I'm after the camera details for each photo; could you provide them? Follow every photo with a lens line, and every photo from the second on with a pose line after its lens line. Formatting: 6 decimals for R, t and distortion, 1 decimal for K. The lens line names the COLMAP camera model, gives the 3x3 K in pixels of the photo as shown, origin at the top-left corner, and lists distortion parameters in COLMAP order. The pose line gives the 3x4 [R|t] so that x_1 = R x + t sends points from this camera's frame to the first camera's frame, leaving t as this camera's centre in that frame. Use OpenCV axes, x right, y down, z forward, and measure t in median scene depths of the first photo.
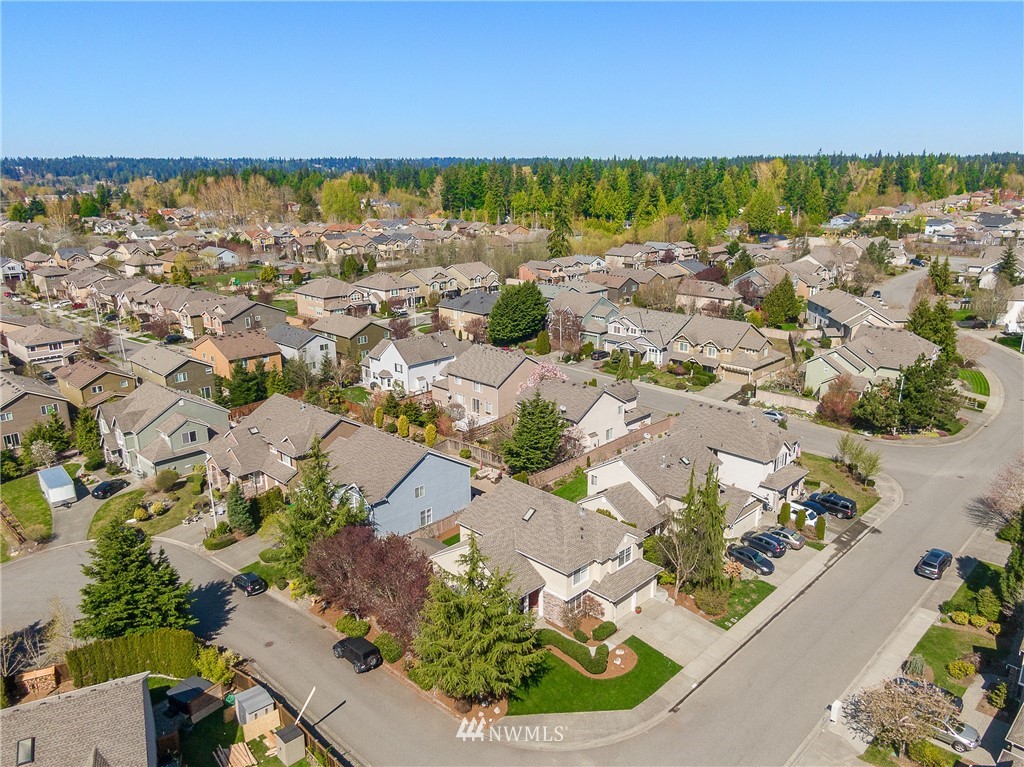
lens RADIAL K [[755.1, 0, 573.7], [0, 755.1, 380.2], [0, 0, 1]] dist [0.005359, -0.002232]
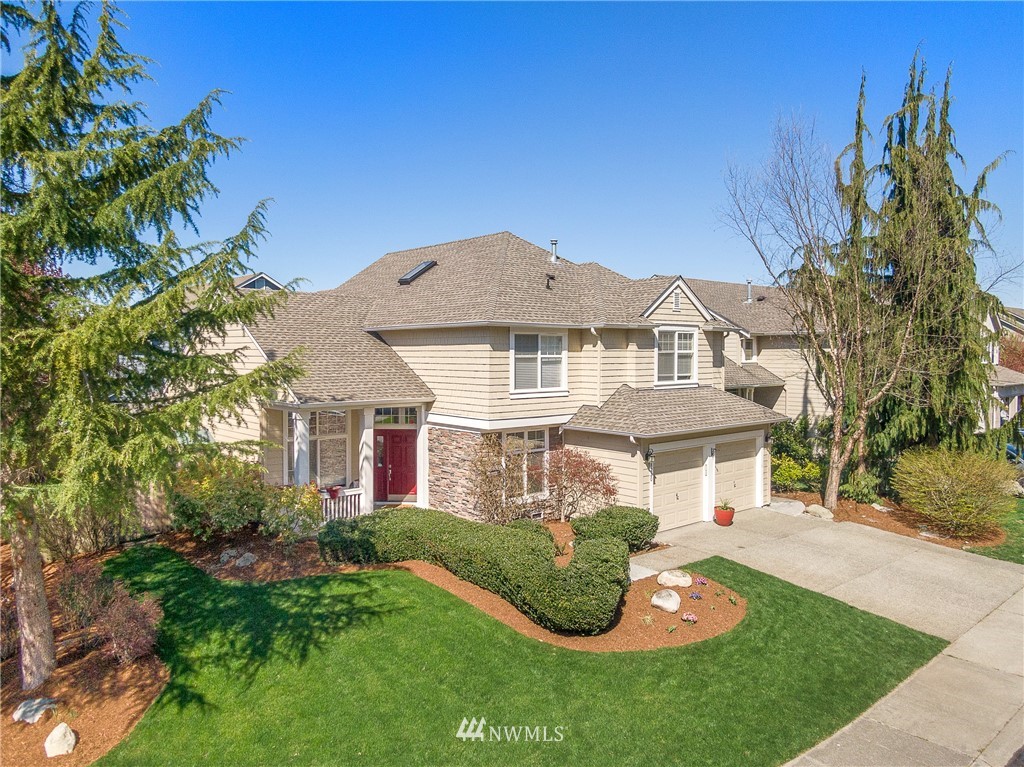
lens RADIAL K [[734.9, 0, 516.6], [0, 734.9, 381.3], [0, 0, 1]] dist [-0.001952, -0.003978]
pose [[0.993702, -0.005111, -0.111939, 0.032580], [-0.021578, 0.971536, -0.235908, 0.319590], [0.109958, 0.236837, 0.965307, 0.663981]]
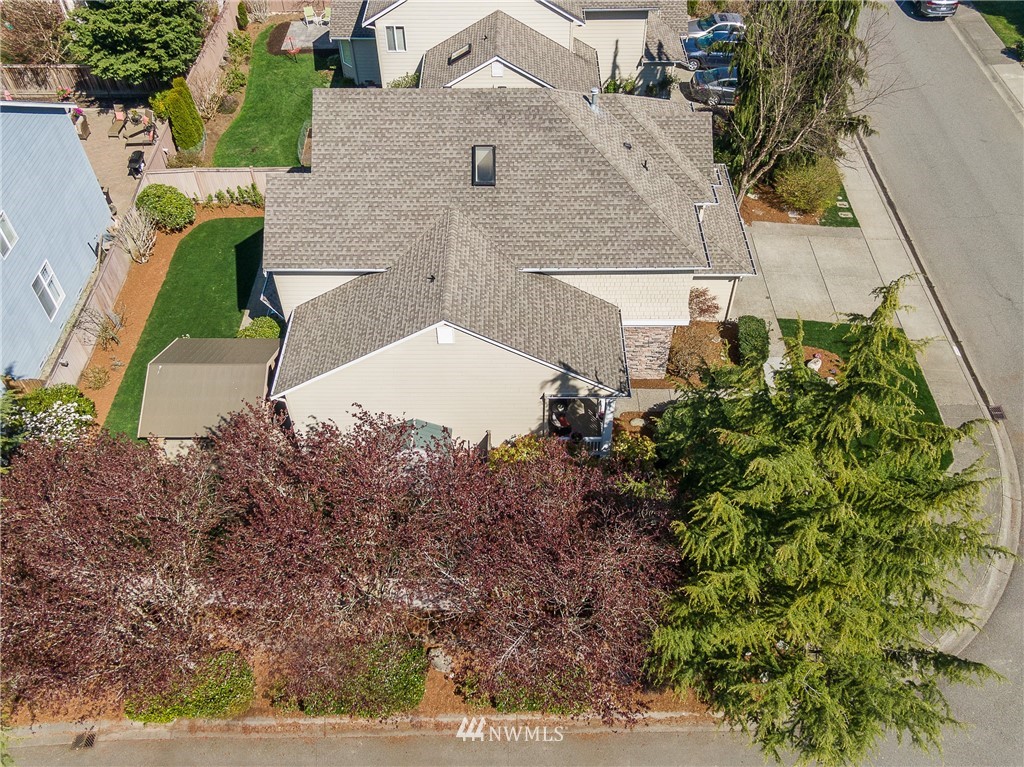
lens RADIAL K [[860.0, 0, 526.9], [0, 860.0, 380.5], [0, 0, 1]] dist [0.038757, 0.004442]
pose [[0.742155, -0.494760, 0.452126, -0.282962], [0.190384, 0.802420, 0.565575, 0.031103], [-0.642619, -0.333668, 0.689715, 0.671513]]
